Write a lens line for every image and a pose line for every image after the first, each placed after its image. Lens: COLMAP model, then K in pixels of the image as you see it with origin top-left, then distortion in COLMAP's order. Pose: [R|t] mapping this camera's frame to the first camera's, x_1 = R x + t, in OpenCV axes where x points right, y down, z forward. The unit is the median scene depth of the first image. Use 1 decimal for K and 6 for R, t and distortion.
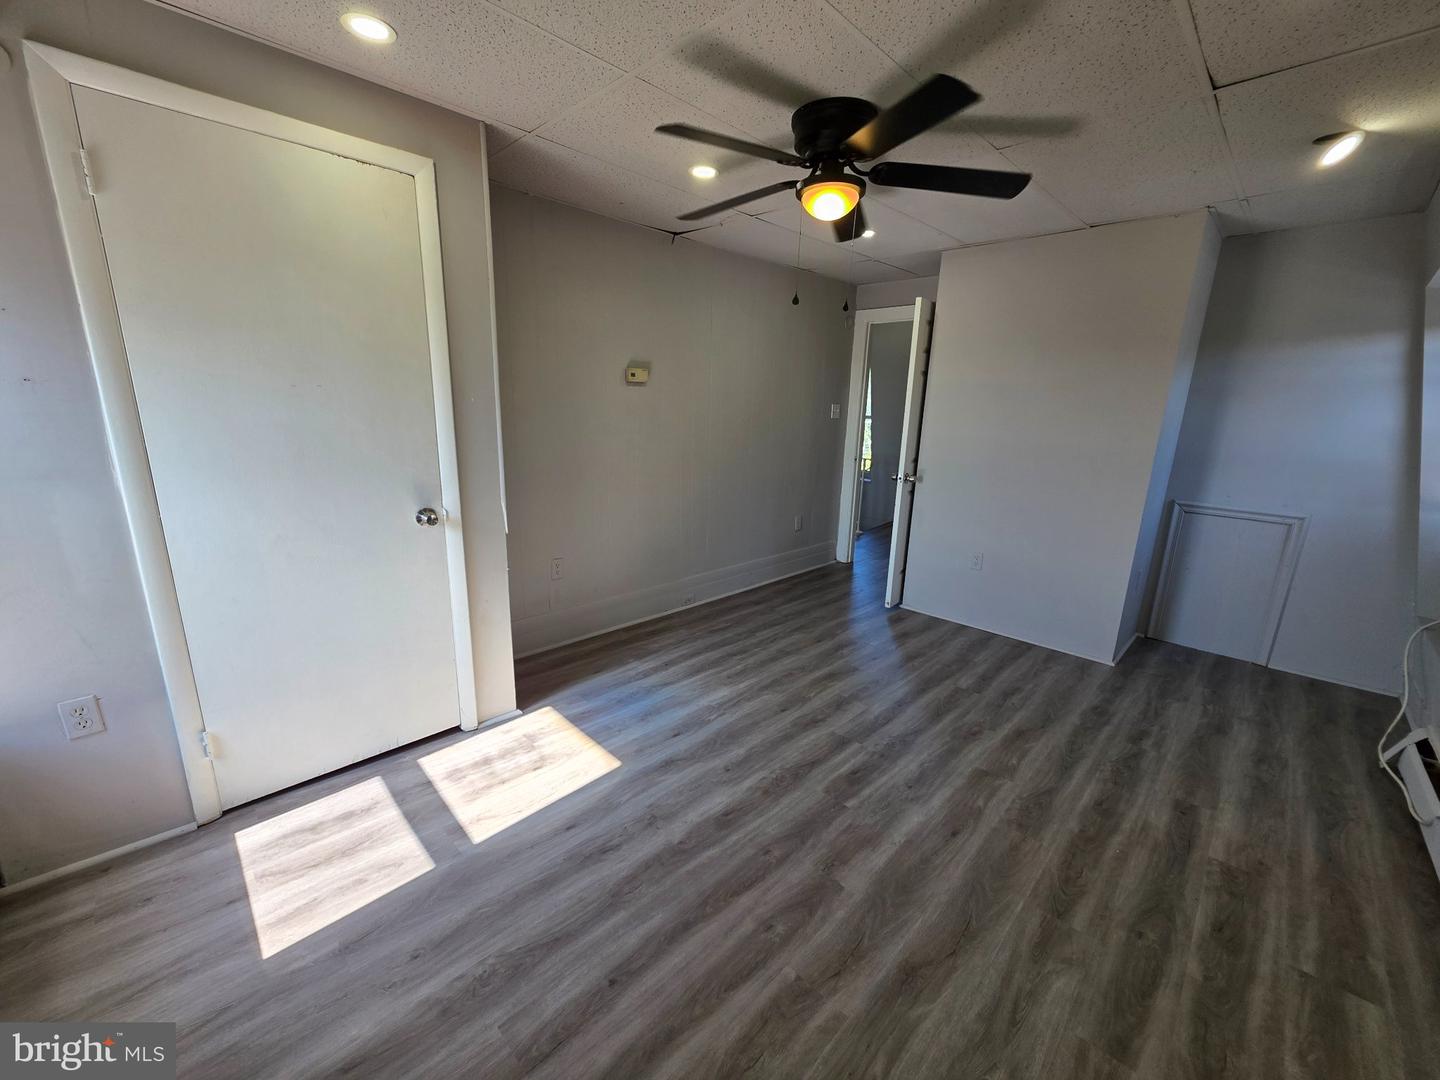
lens RADIAL K [[576.0, 0, 714.1], [0, 576.0, 542.7], [0, 0, 1]] dist [0.000058, 0.000026]
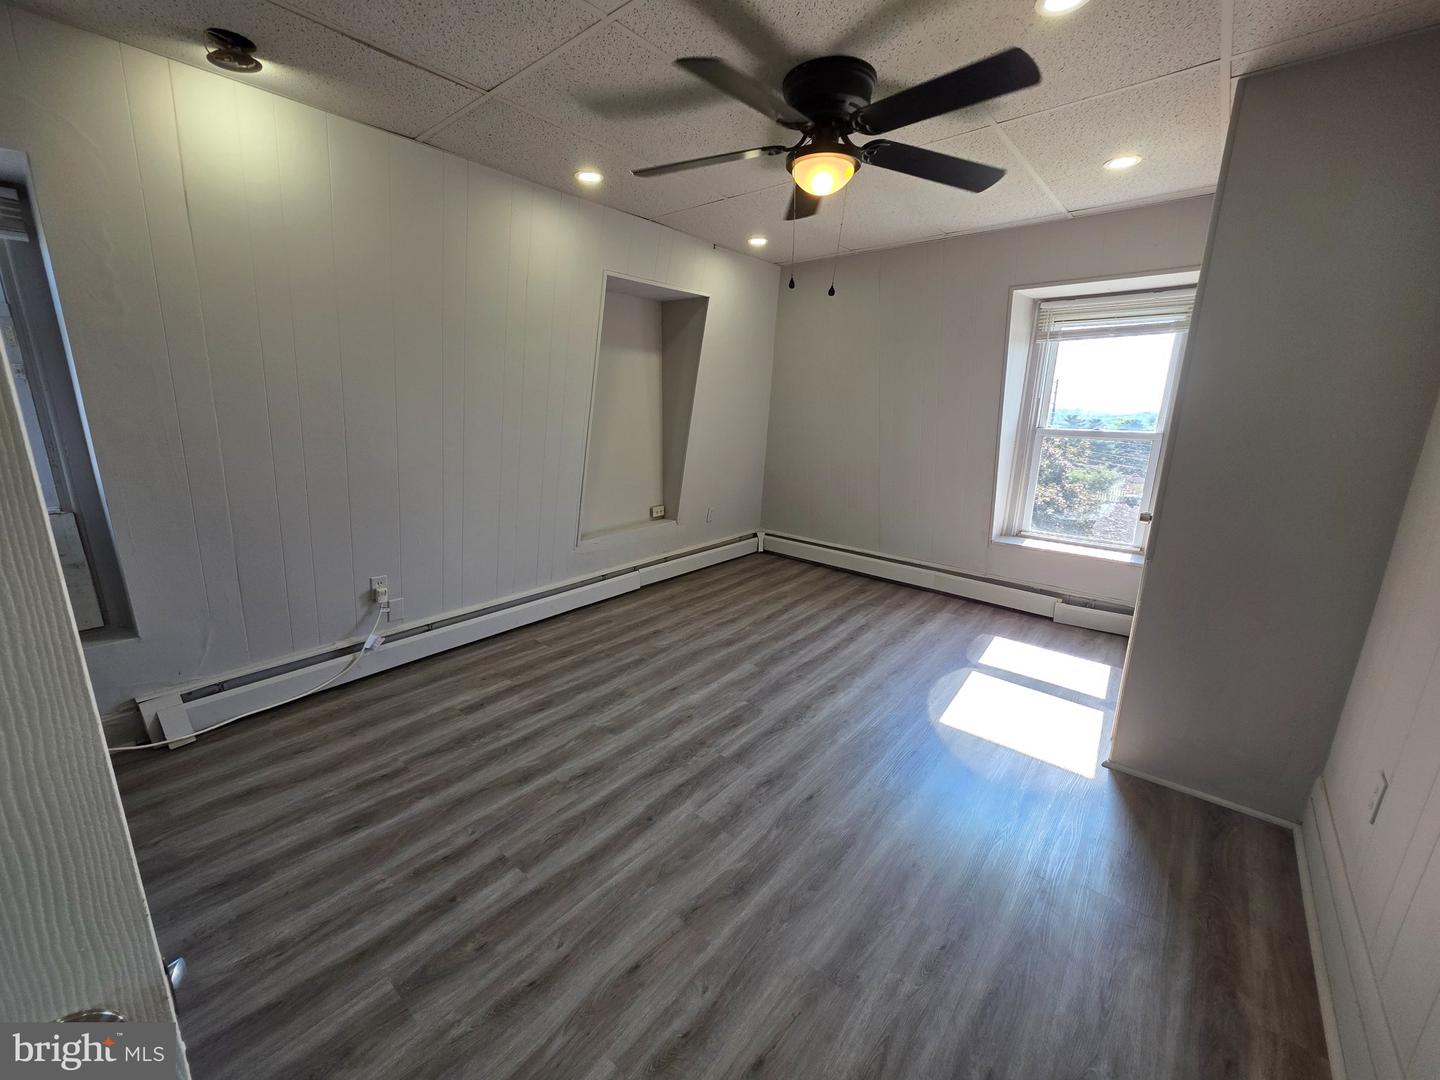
lens RADIAL K [[576.0, 0, 722.3], [0, 576.0, 536.2], [0, 0, 1]] dist [0.000058, 0.000026]
pose [[-0.994965, -0.024739, -0.097122, 0.416799], [-0.066316, 0.889089, 0.452906, -0.463268], [0.075146, 0.457066, -0.886252, 1.973979]]
